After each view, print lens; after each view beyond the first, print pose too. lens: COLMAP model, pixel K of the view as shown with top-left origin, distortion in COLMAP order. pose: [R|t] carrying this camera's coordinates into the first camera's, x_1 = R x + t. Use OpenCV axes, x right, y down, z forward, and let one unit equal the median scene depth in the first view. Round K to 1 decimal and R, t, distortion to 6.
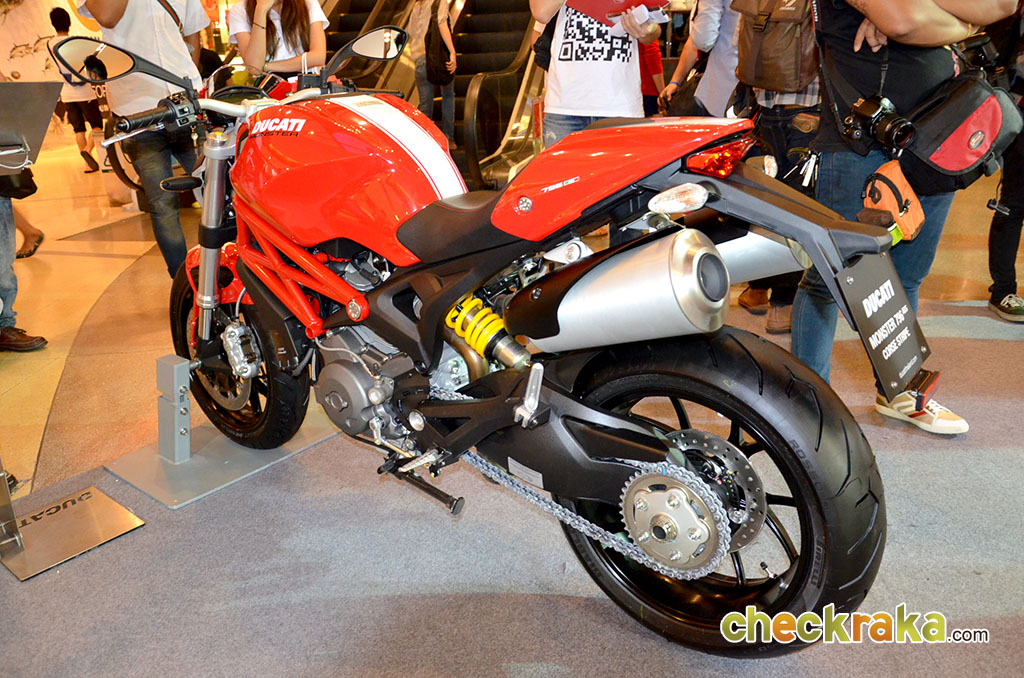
lens RADIAL K [[783.3, 0, 512.0], [0, 783.3, 339.0], [0, 0, 1]] dist [-0.166058, 0.109610]
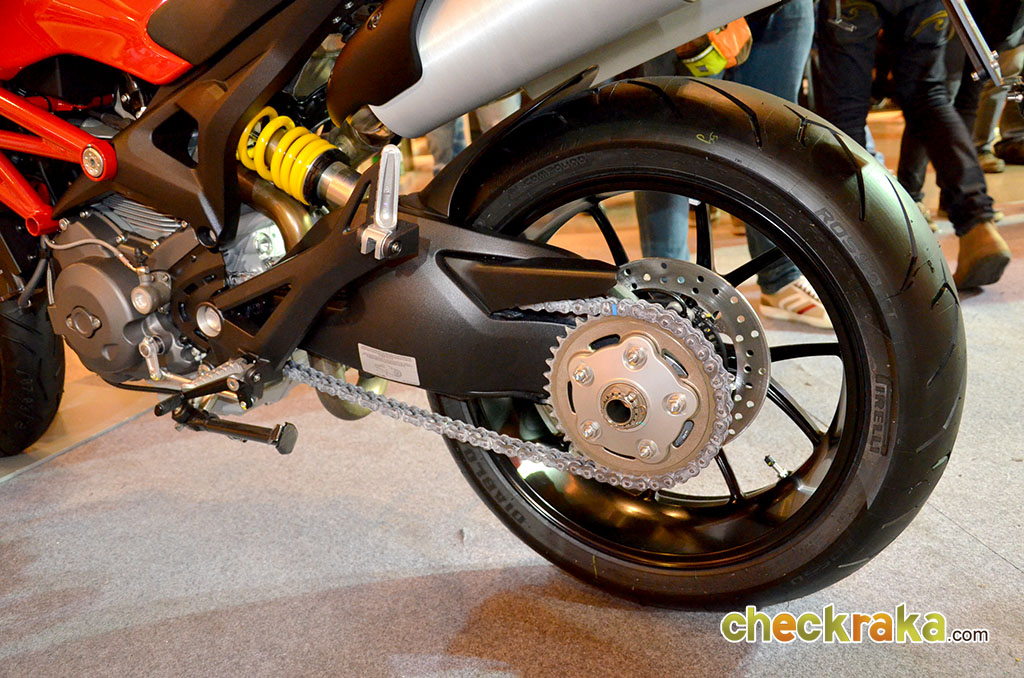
lens RADIAL K [[863.3, 0, 512.0], [0, 863.3, 339.0], [0, 0, 1]] dist [-0.126230, 0.120512]
pose [[0.977358, -0.107117, 0.182477, -0.008911], [0.112290, 0.993508, -0.018226, 0.161009], [-0.179340, 0.038304, 0.983041, 0.276559]]
